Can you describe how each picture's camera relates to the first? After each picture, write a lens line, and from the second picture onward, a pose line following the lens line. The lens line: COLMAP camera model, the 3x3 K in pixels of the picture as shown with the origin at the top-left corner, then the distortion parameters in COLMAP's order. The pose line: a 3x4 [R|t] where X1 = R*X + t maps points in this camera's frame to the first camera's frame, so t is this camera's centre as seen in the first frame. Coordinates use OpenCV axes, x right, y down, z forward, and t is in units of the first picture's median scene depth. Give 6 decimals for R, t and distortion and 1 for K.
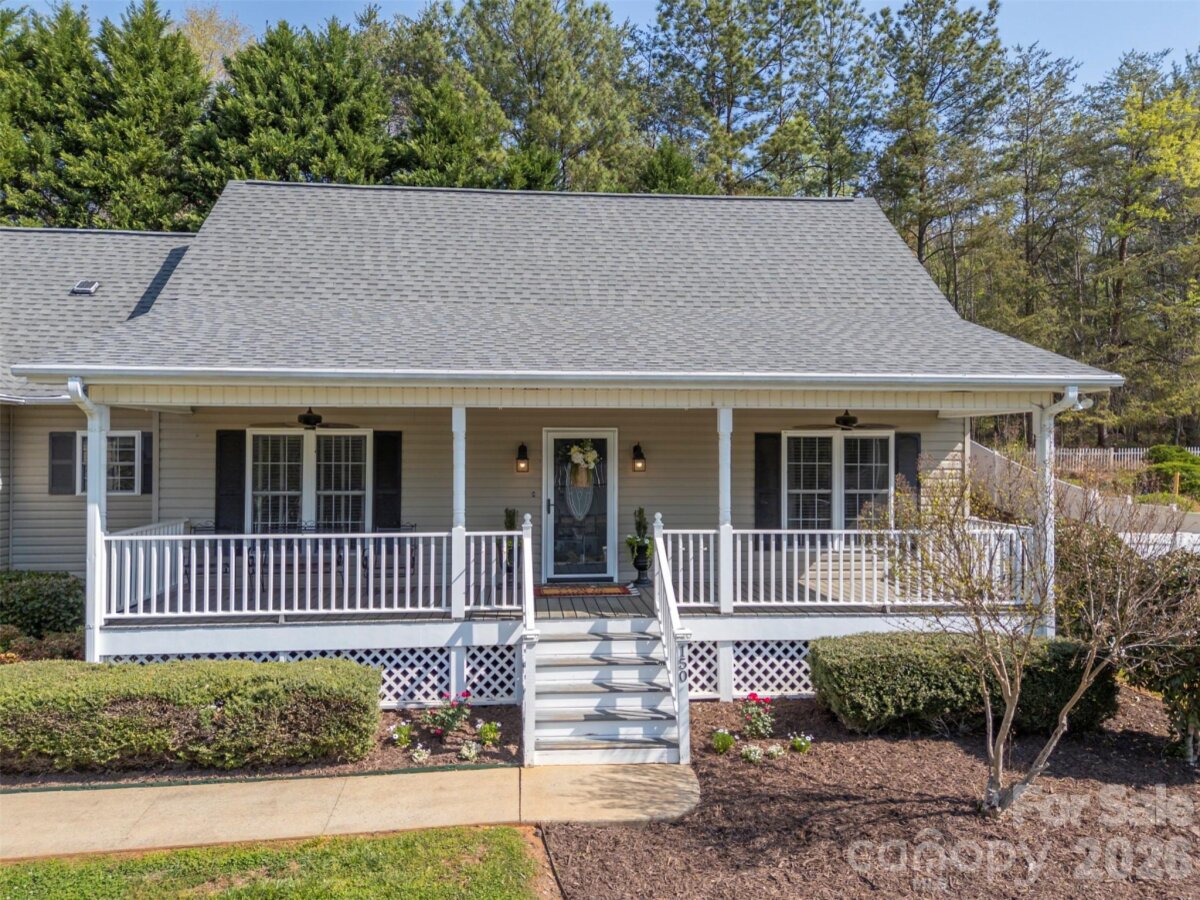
lens RADIAL K [[883.5, 0, 607.8], [0, 883.5, 446.4], [0, 0, 1]] dist [0.075504, -0.068980]
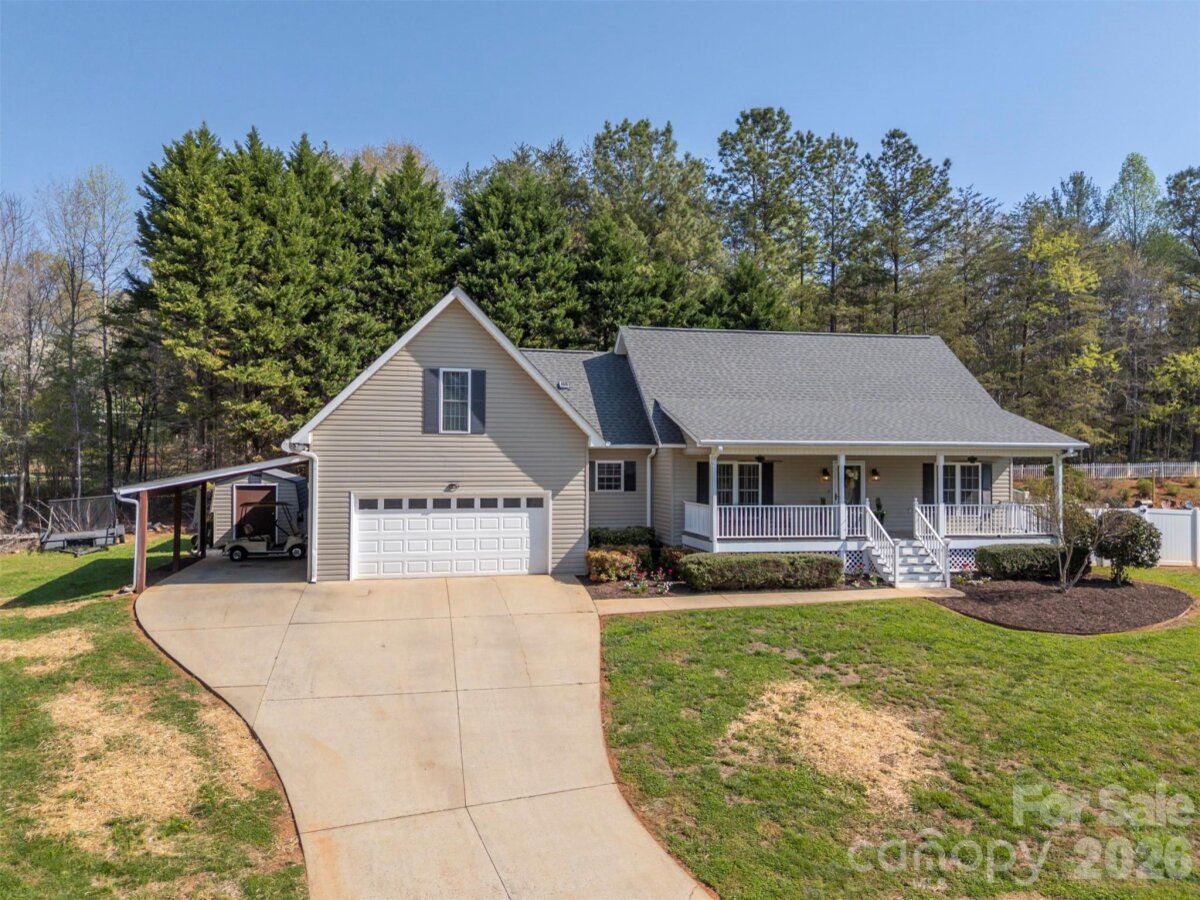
lens RADIAL K [[883.5, 0, 603.8], [0, 883.5, 449.9], [0, 0, 1]] dist [0.075504, -0.068980]
pose [[0.991958, 0.004788, 0.126474, -0.735960], [-0.003927, 0.999967, -0.007051, -0.024615], [-0.126504, 0.006498, 0.991945, -0.893792]]
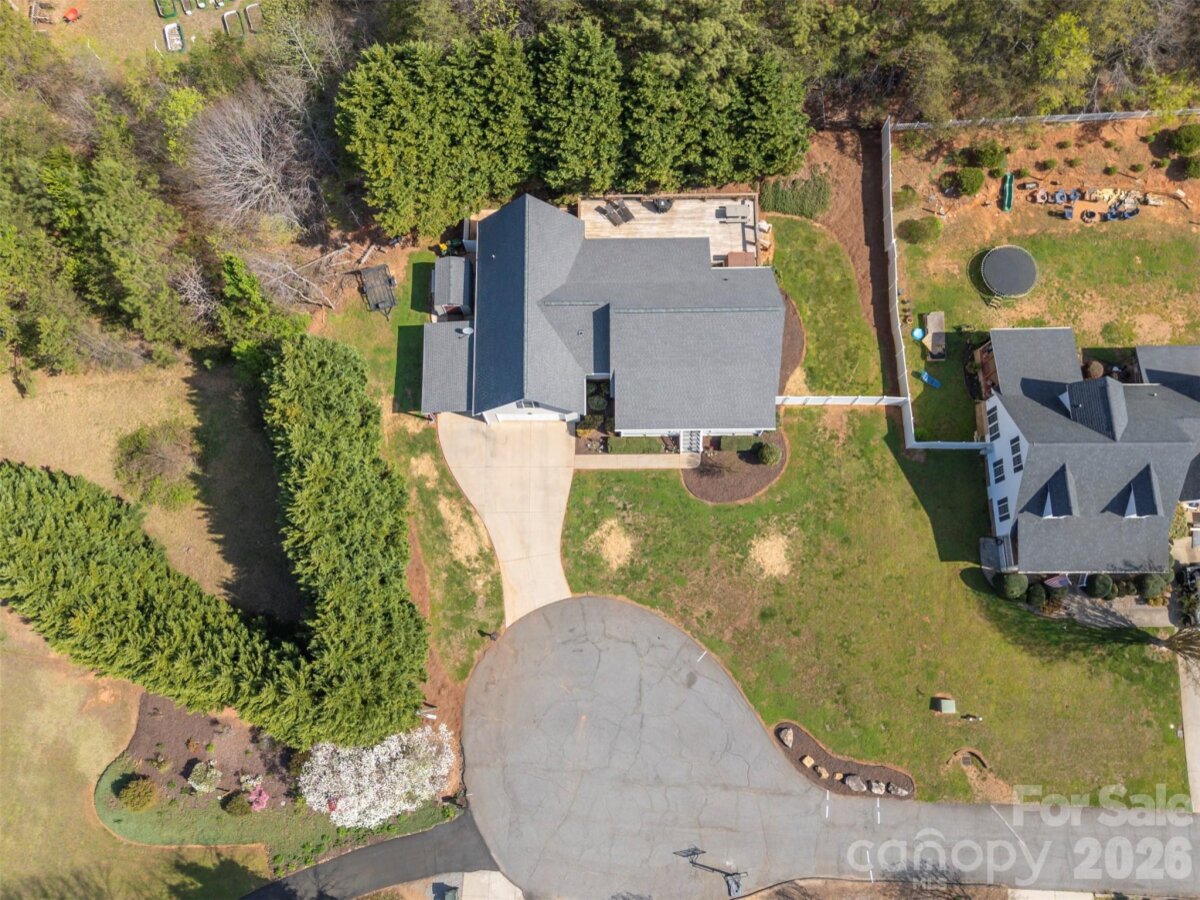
lens RADIAL K [[883.5, 0, 598.8], [0, 883.5, 446.3], [0, 0, 1]] dist [0.075504, -0.068980]
pose [[0.995957, 0.085724, -0.026862, -0.338993], [0.006292, 0.231716, 0.972763, -4.096021], [0.089613, -0.968999, 0.230240, -0.463324]]
